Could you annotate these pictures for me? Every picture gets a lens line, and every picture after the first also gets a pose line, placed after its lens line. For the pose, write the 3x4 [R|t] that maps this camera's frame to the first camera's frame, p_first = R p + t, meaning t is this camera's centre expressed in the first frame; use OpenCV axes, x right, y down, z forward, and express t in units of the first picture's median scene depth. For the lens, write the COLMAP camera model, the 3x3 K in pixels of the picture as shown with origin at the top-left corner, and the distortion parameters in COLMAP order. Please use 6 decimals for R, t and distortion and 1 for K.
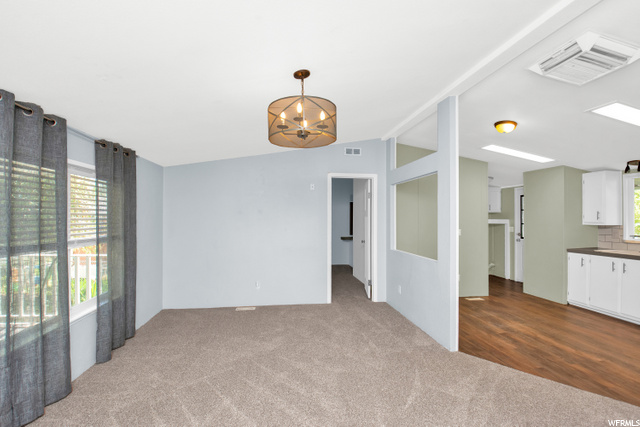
lens RADIAL K [[289.7, 0, 317.4], [0, 289.7, 216.9], [0, 0, 1]] dist [0.000431, -0.018664]
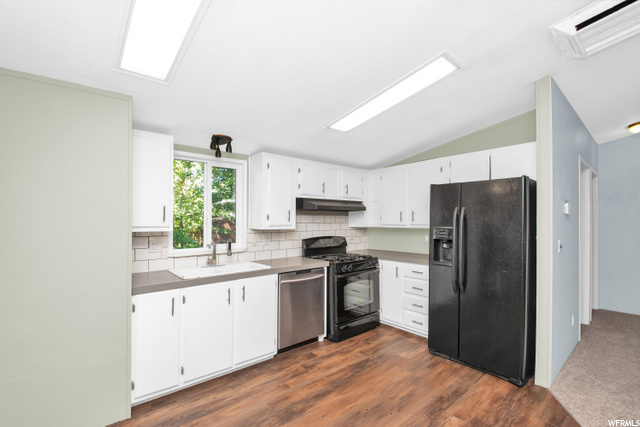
lens RADIAL K [[289.7, 0, 317.4], [0, 289.7, 216.9], [0, 0, 1]] dist [0.000431, -0.018664]
pose [[-0.528817, 0.010107, 0.848676, 0.395822], [0.002441, 0.999943, -0.010388, 0.006825], [-0.848733, -0.003421, -0.528811, 1.163271]]
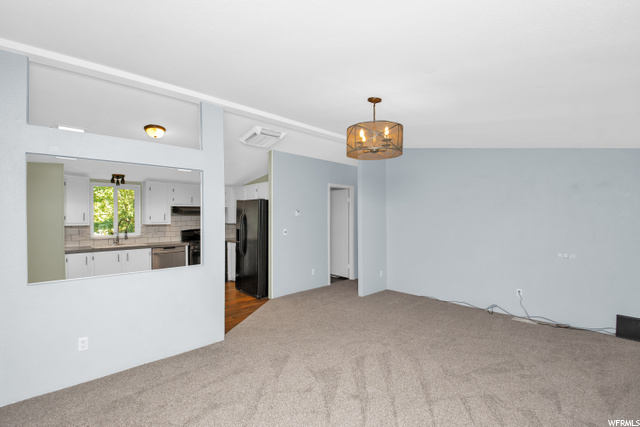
lens RADIAL K [[289.7, 0, 317.4], [0, 289.7, 216.9], [0, 0, 1]] dist [0.000431, -0.018664]
pose [[-0.576638, 0.000144, 0.817000, -0.487051], [0.001698, 0.999998, 0.001022, -0.004272], [-0.816998, 0.001977, -0.576637, 1.007433]]
